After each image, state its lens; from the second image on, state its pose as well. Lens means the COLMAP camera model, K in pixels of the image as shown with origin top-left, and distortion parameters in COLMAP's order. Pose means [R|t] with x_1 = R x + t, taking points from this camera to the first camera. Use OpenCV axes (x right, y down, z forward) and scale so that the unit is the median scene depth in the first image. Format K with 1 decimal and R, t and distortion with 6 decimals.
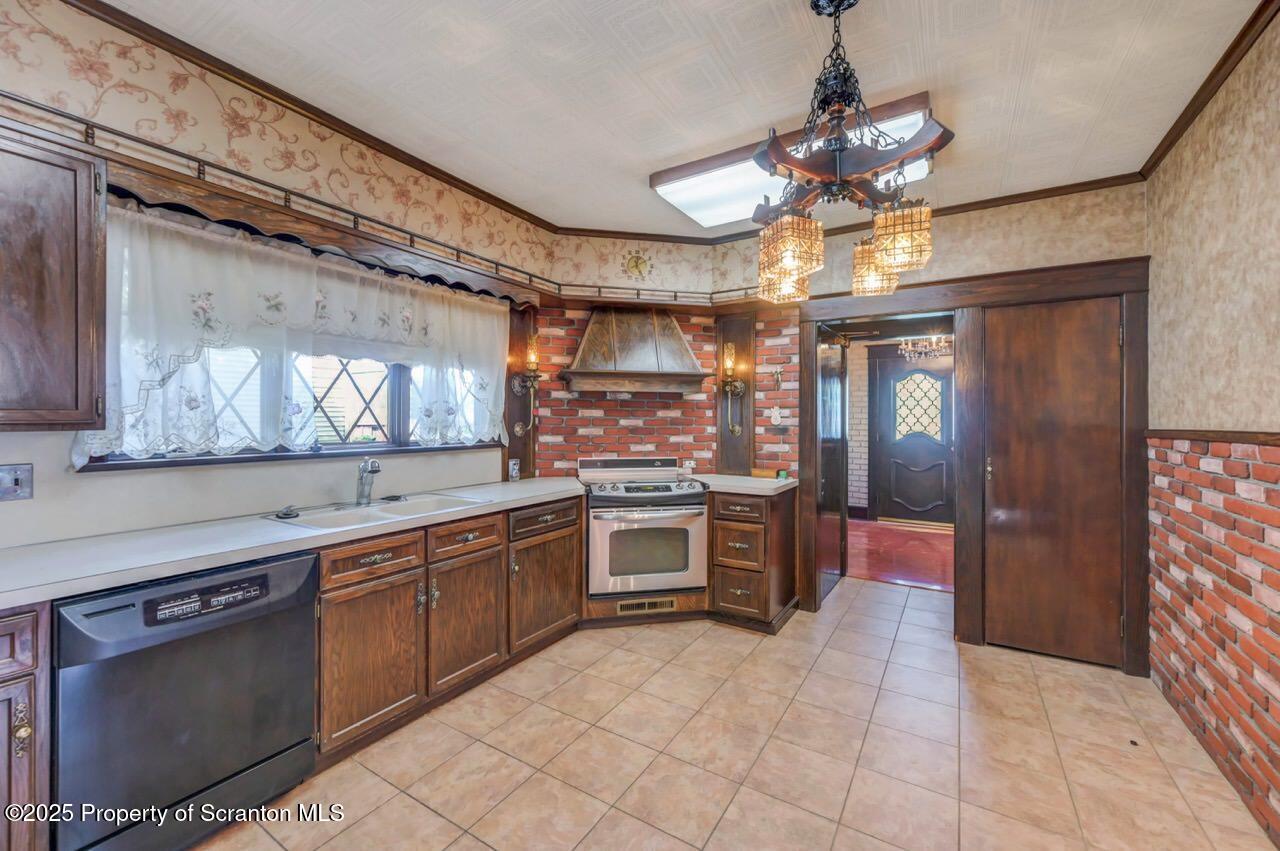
lens RADIAL K [[513.8, 0, 641.5], [0, 513.8, 421.8], [0, 0, 1]] dist [0.000163, 0.000029]
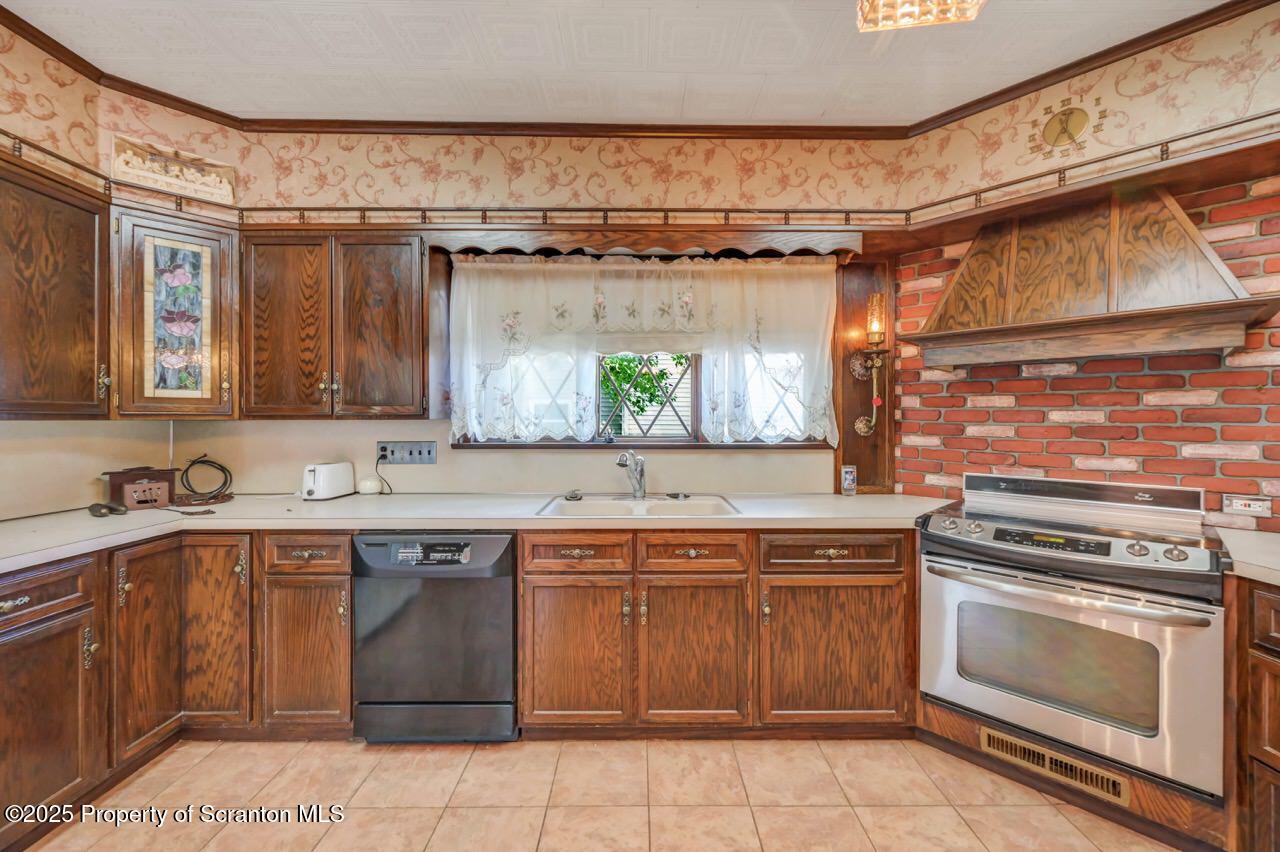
lens RADIAL K [[510.2, 0, 640.6], [0, 510.2, 420.3], [0, 0, 1]] dist [0.000243, -0.000023]
pose [[0.529296, -0.000014, -0.848437, 0.240280], [-0.003175, 0.999993, -0.001997, 0.009825], [0.848431, 0.003751, 0.529293, 0.378910]]
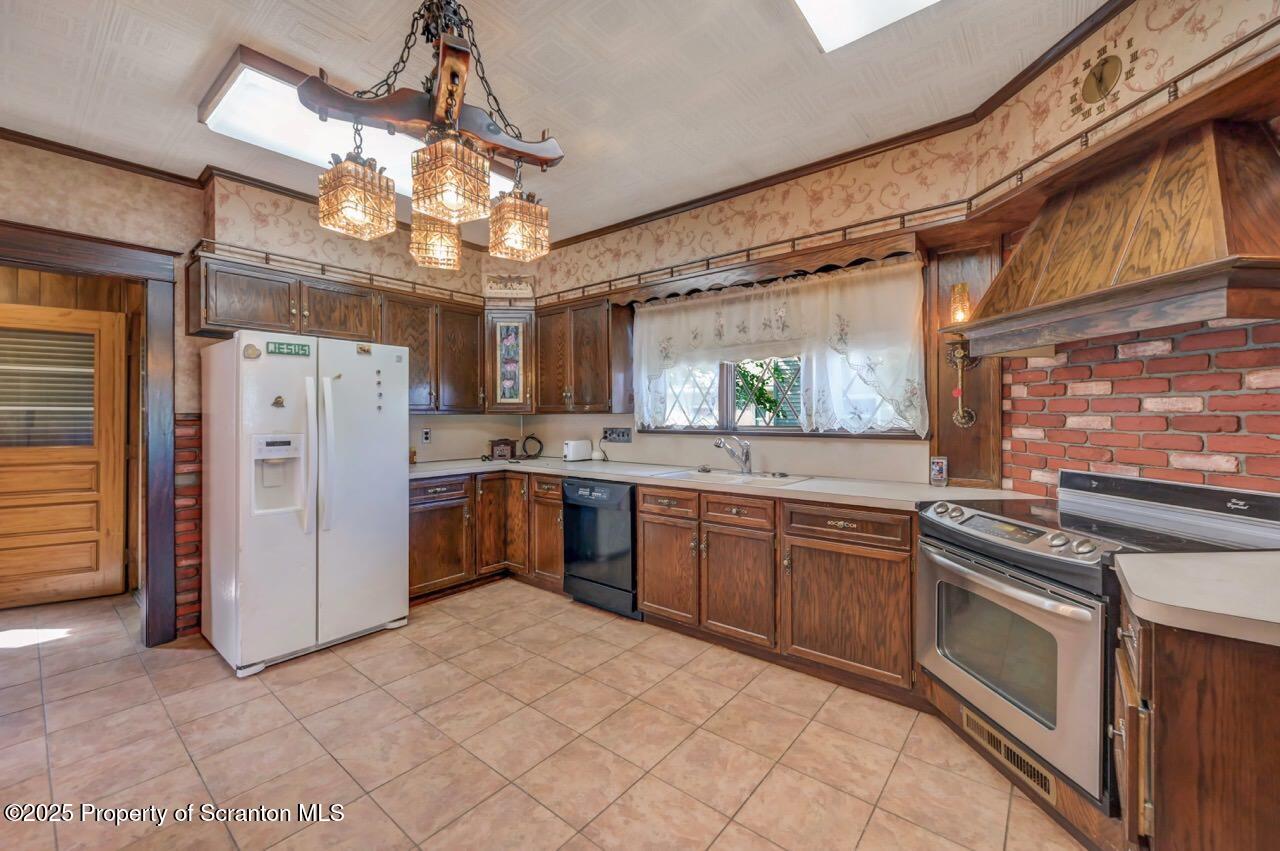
lens RADIAL K [[510.2, 0, 640.6], [0, 510.2, 419.8], [0, 0, 1]] dist [0.000243, -0.000023]
pose [[-0.129182, 0.004868, -0.991609, 0.597111], [-0.001986, 0.999985, 0.005167, 0.016696], [0.991619, 0.002637, -0.129170, 0.717654]]
